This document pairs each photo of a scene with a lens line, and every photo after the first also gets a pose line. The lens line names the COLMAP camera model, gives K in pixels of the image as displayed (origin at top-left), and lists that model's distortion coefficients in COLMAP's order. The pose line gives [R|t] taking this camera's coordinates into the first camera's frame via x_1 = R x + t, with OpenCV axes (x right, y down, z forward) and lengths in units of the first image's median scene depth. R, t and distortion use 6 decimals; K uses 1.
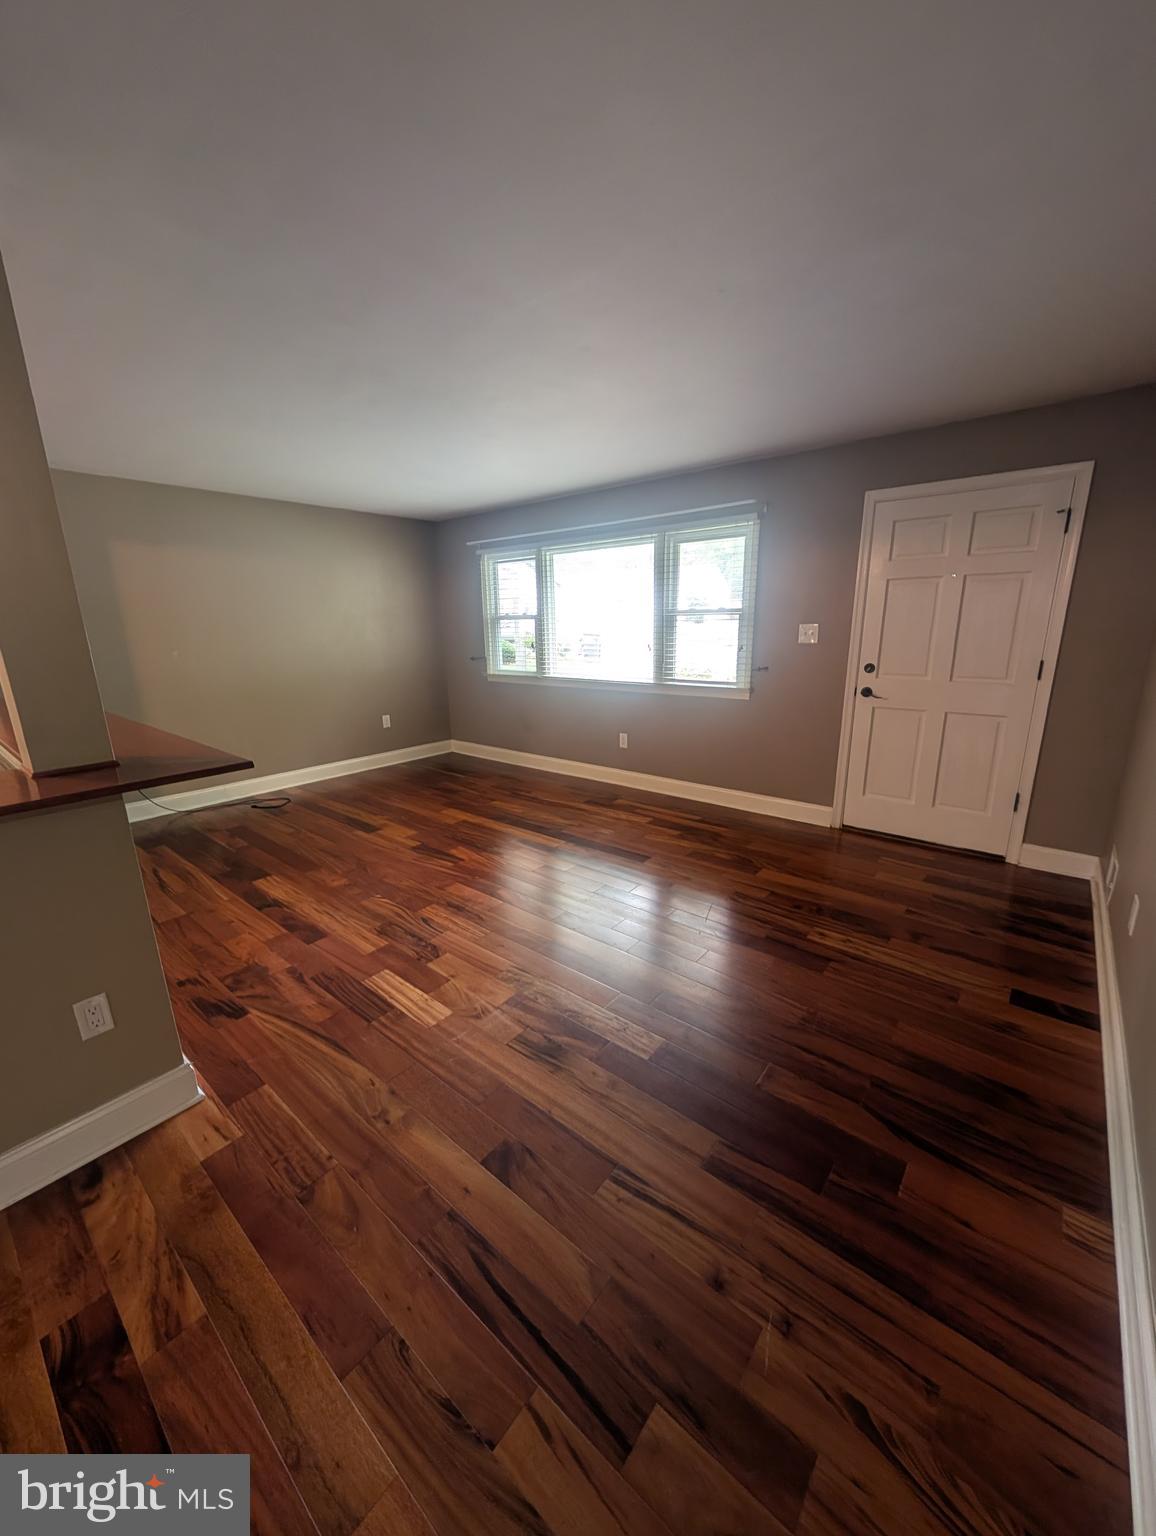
lens RADIAL K [[581.8, 0, 578.9], [0, 581.8, 770.5], [0, 0, 1]] dist [-0.000310, 0.000025]
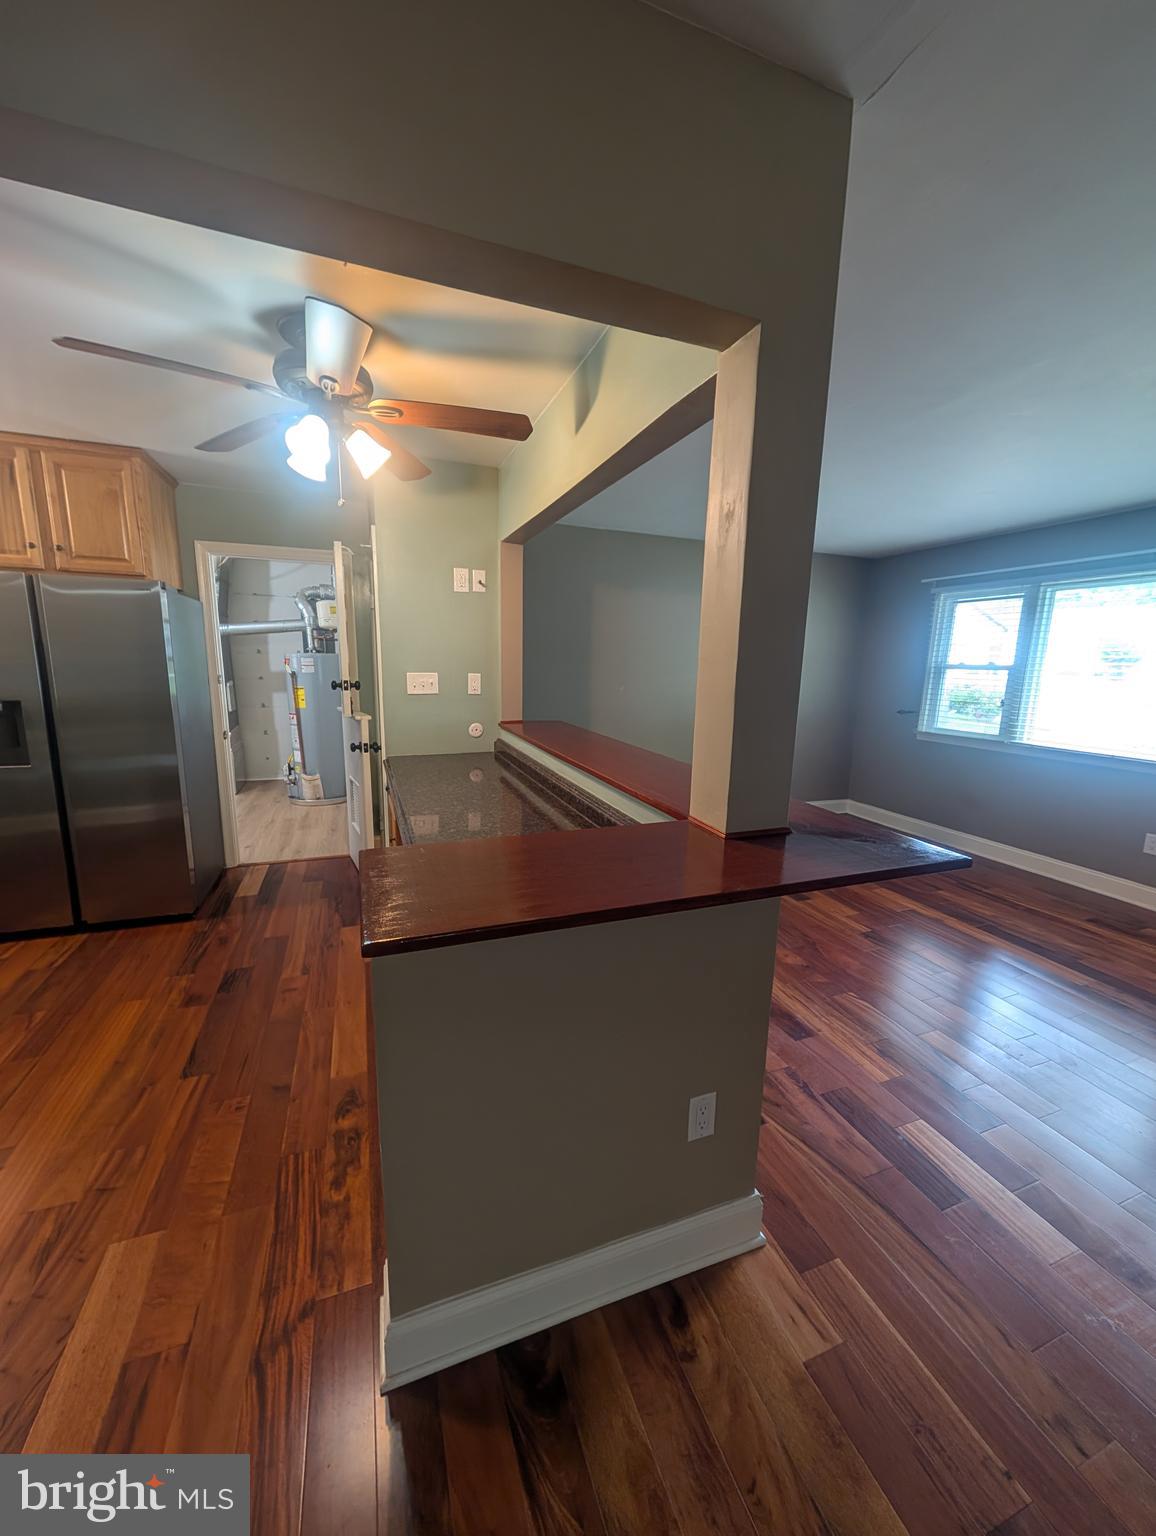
lens RADIAL K [[581.8, 0, 578.9], [0, 581.8, 770.5], [0, 0, 1]] dist [-0.000310, 0.000025]
pose [[0.862901, 0.126252, -0.489348, -0.205338], [-0.160037, 0.986724, -0.027630, -0.008730], [0.479363, 0.102156, 0.871651, 0.037178]]
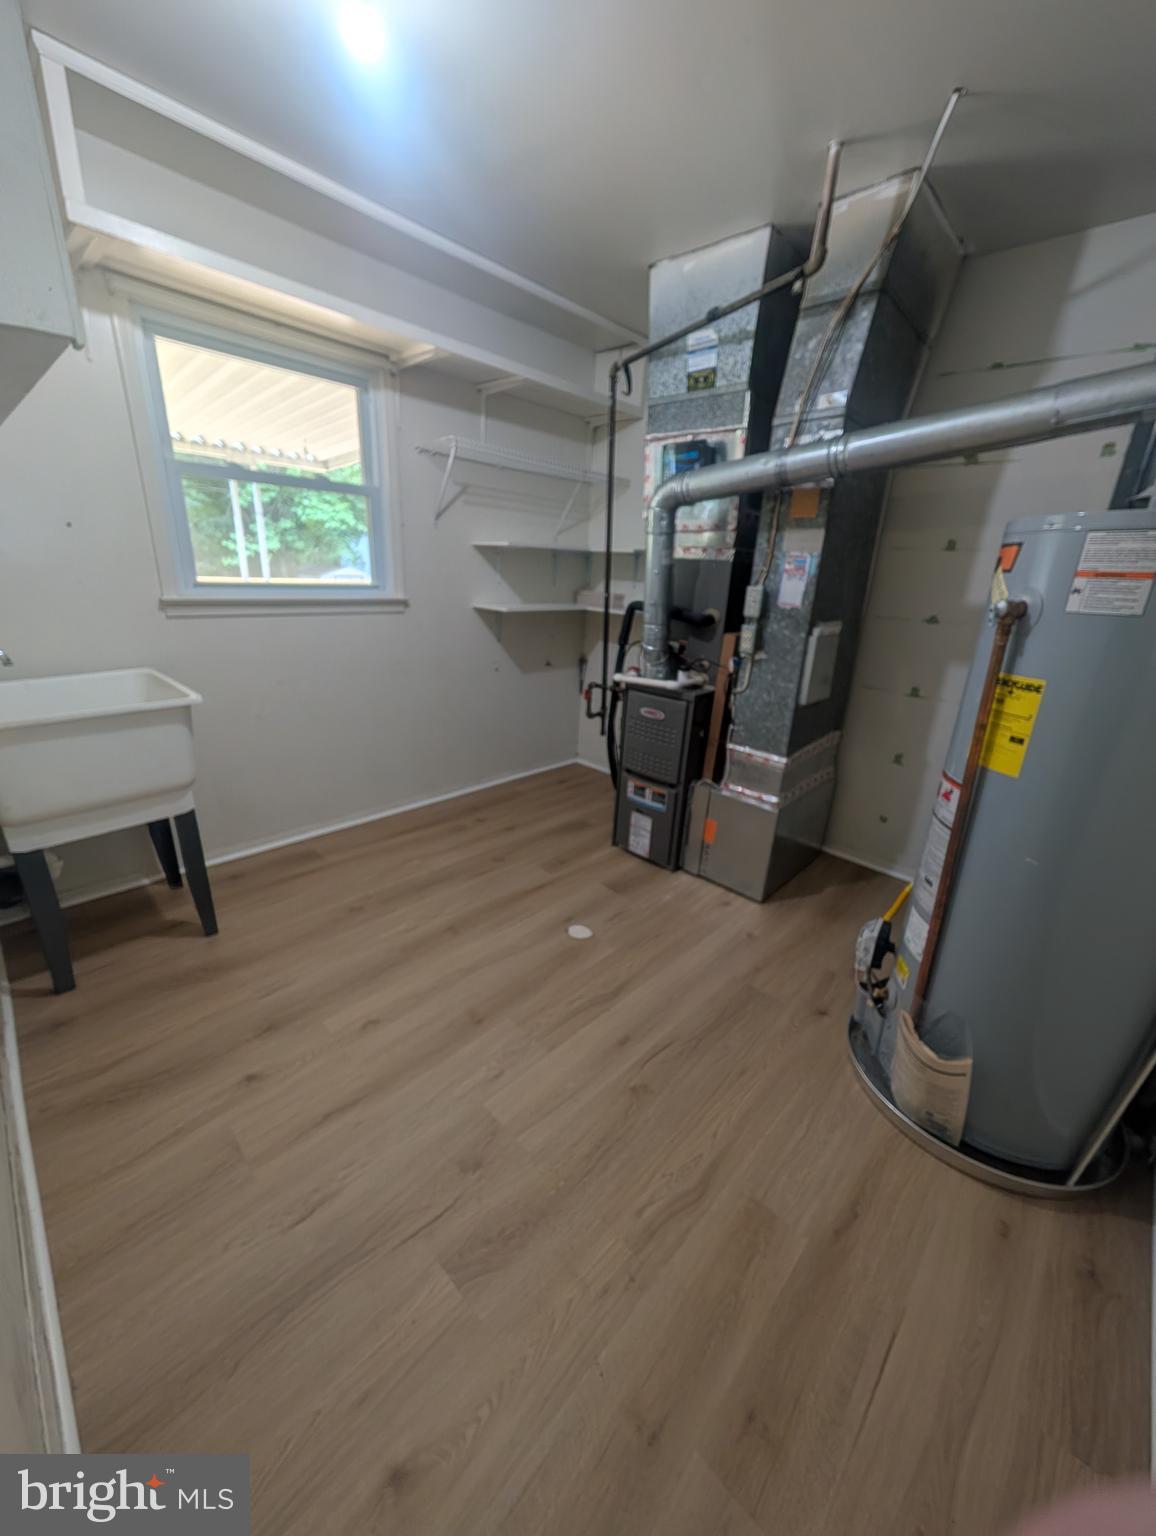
lens RADIAL K [[581.8, 0, 578.9], [0, 581.8, 770.5], [0, 0, 1]] dist [-0.000310, 0.000025]
pose [[-0.076664, 0.342097, -0.936532, -1.007191], [-0.299424, 0.888041, 0.348895, -0.110344], [0.951035, 0.307168, 0.034352, 0.582352]]
